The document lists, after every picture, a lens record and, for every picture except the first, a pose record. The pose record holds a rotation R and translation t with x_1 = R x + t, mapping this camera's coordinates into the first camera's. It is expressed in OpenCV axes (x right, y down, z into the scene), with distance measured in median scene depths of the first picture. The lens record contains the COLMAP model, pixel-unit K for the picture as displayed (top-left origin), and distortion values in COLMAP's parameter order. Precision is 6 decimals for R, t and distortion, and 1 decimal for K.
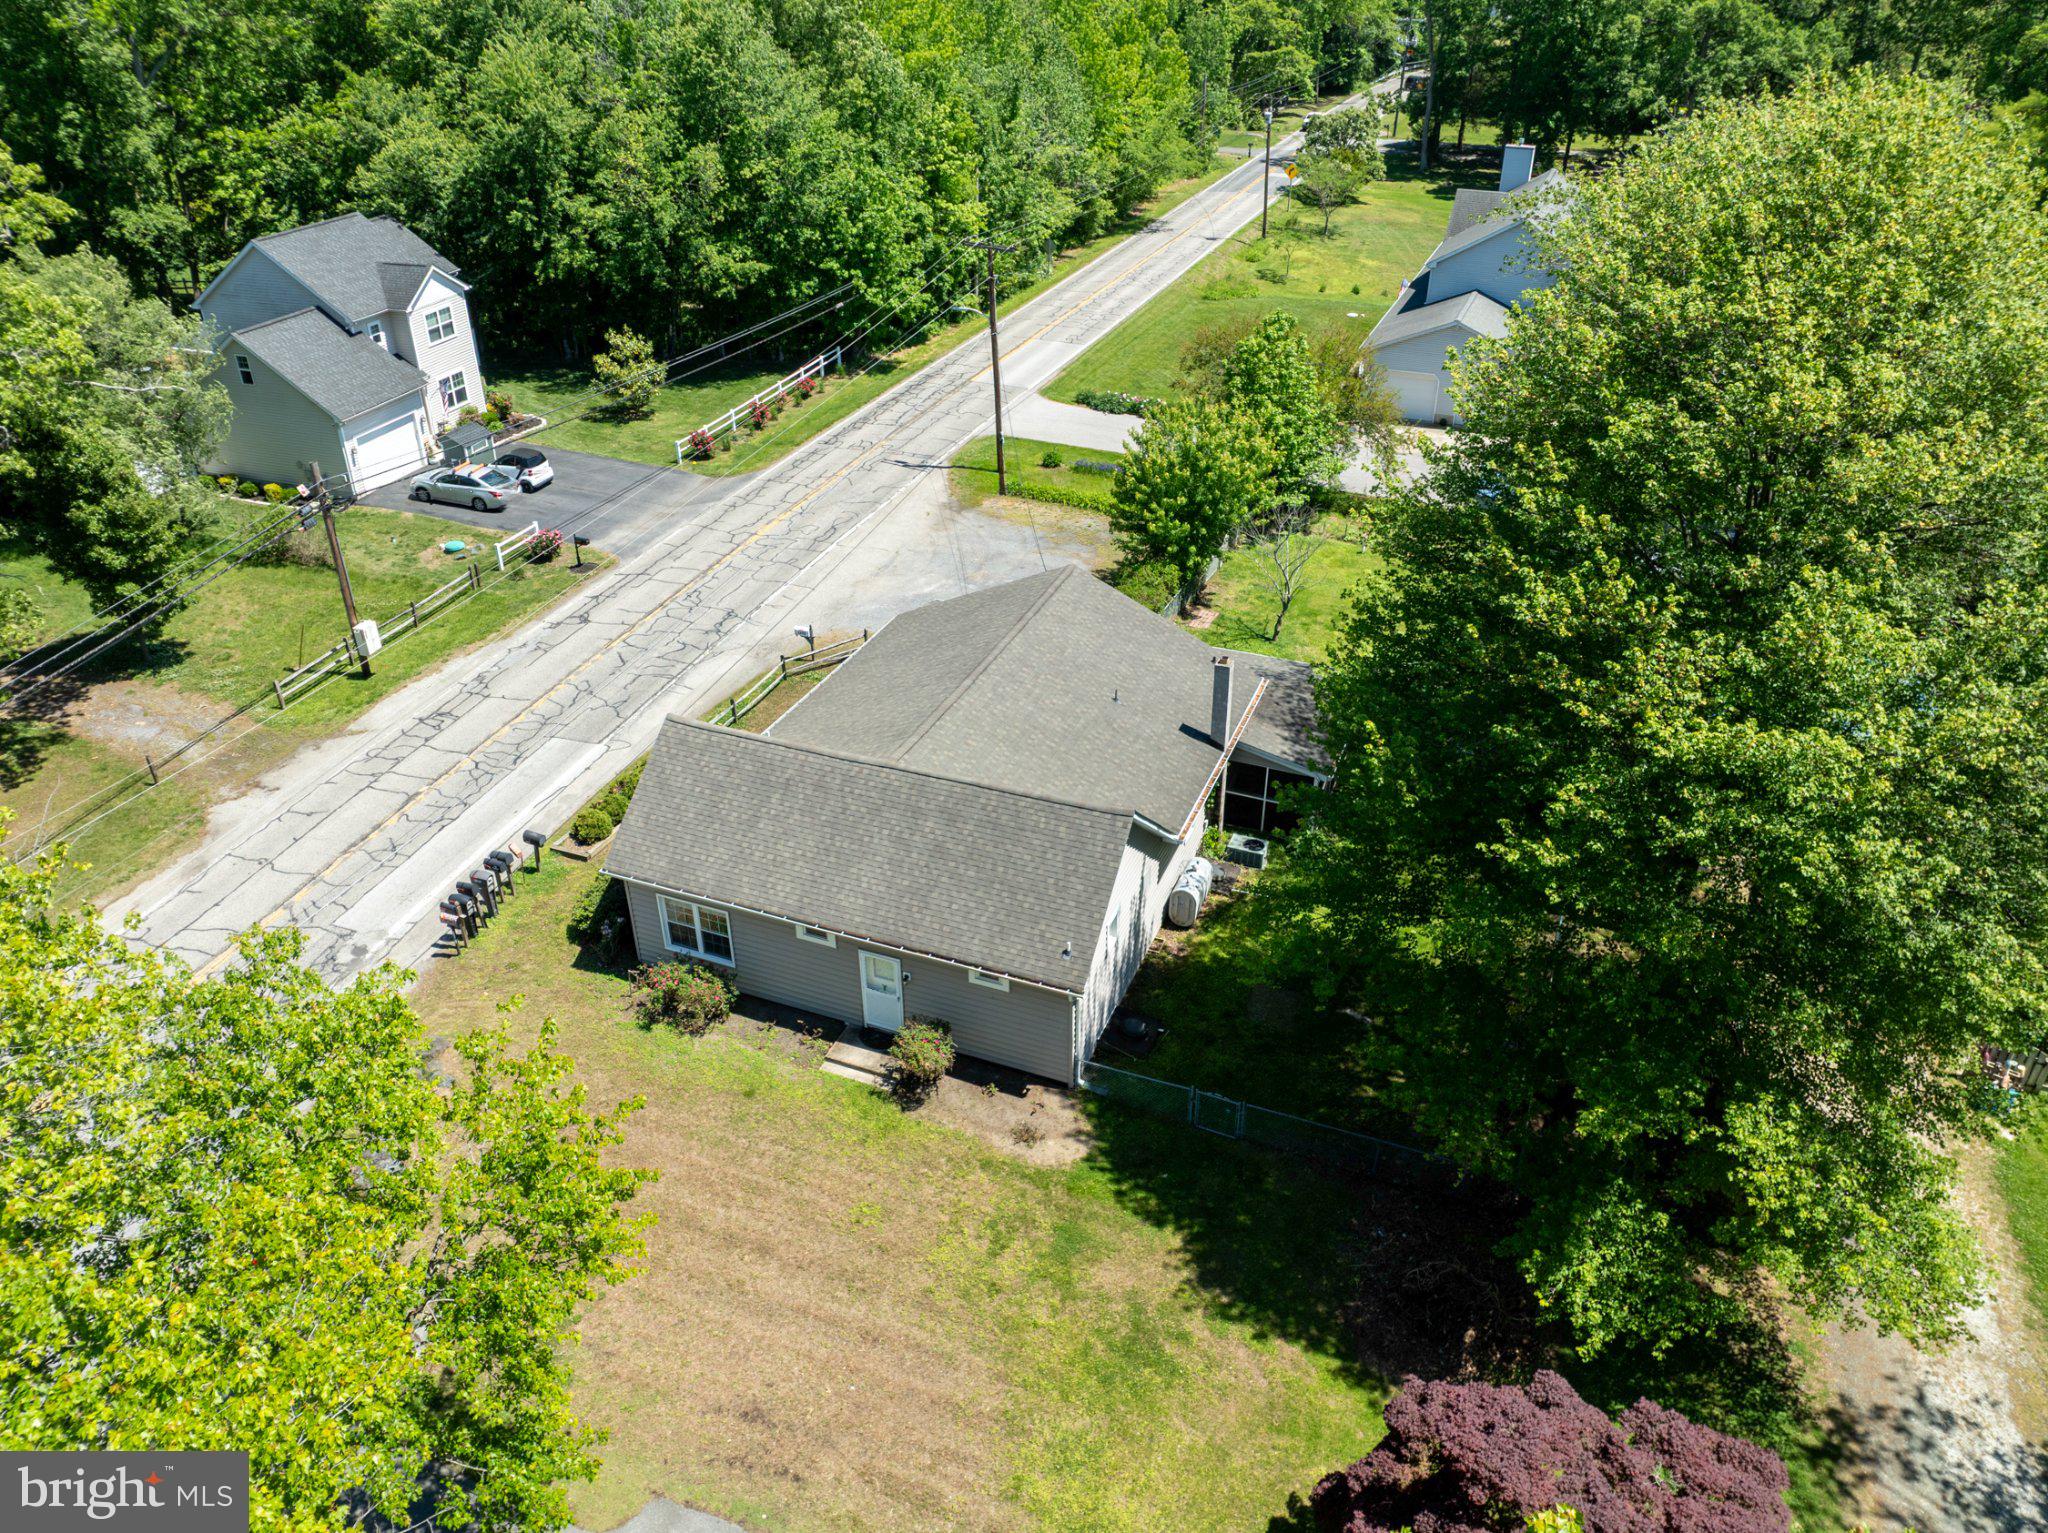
lens RADIAL K [[1431.7, 0, 1027.4], [0, 1431.7, 771.9], [0, 0, 1]] dist [-0.050867, 0.016754]
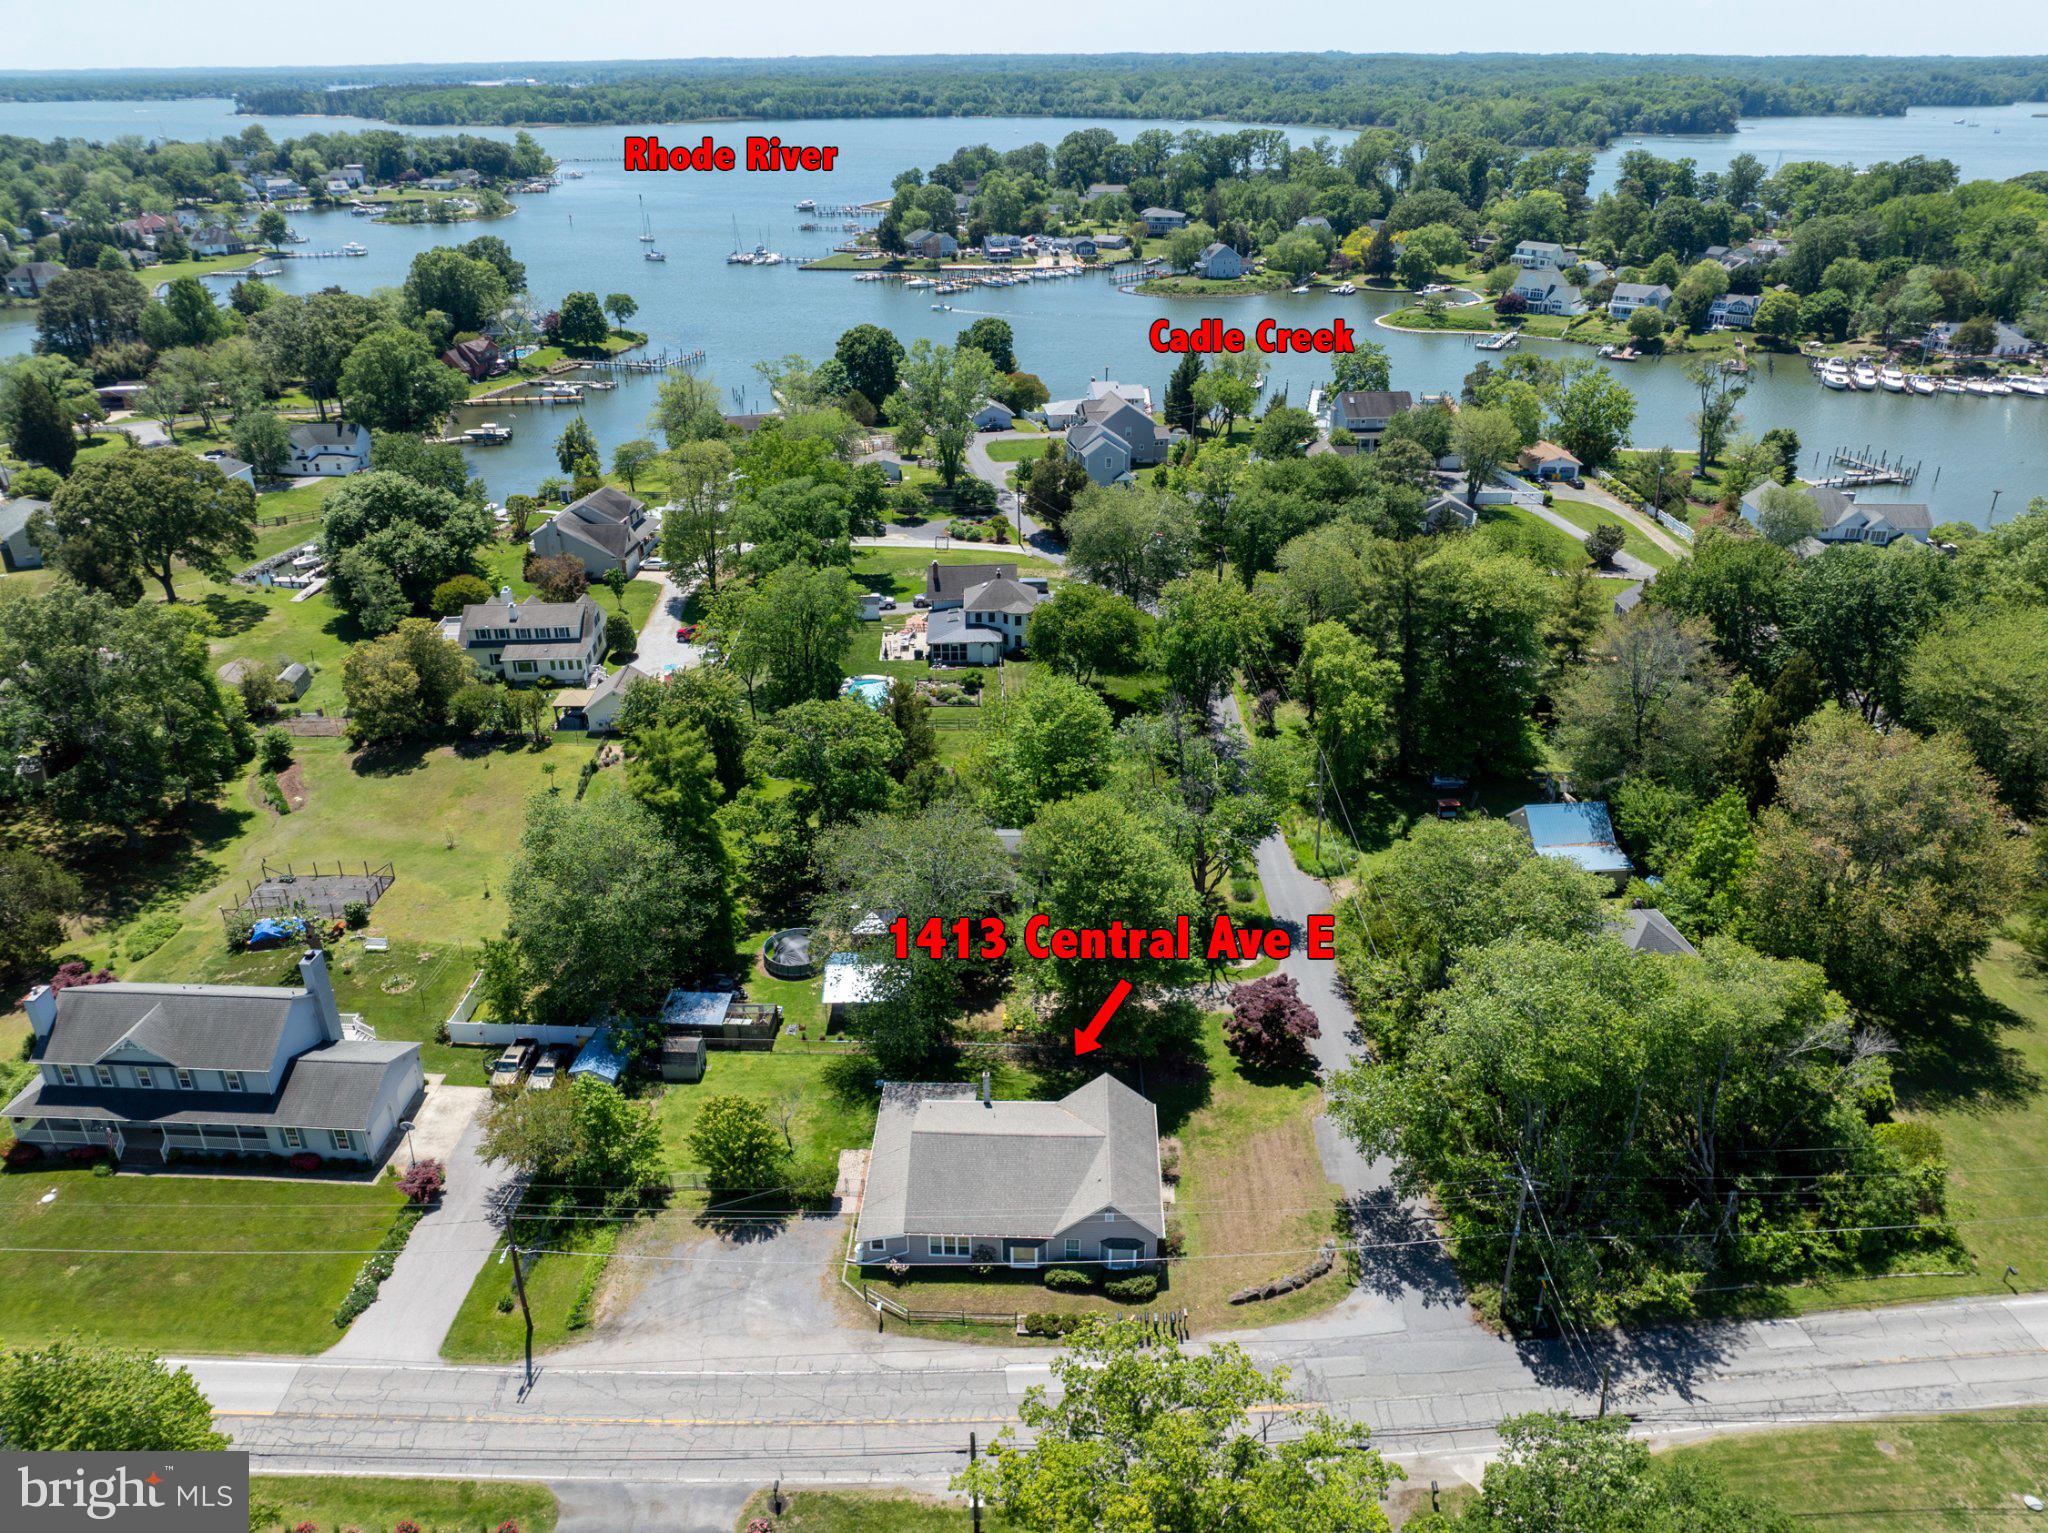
lens RADIAL K [[1431.7, 0, 1023.4], [0, 1431.7, 761.2], [0, 0, 1]] dist [-0.050867, 0.016754]
pose [[-0.339039, -0.408283, 0.847560, -1.118771], [0.497456, 0.686863, 0.529865, -1.096572], [-0.798492, 0.601269, -0.029771, 0.435029]]
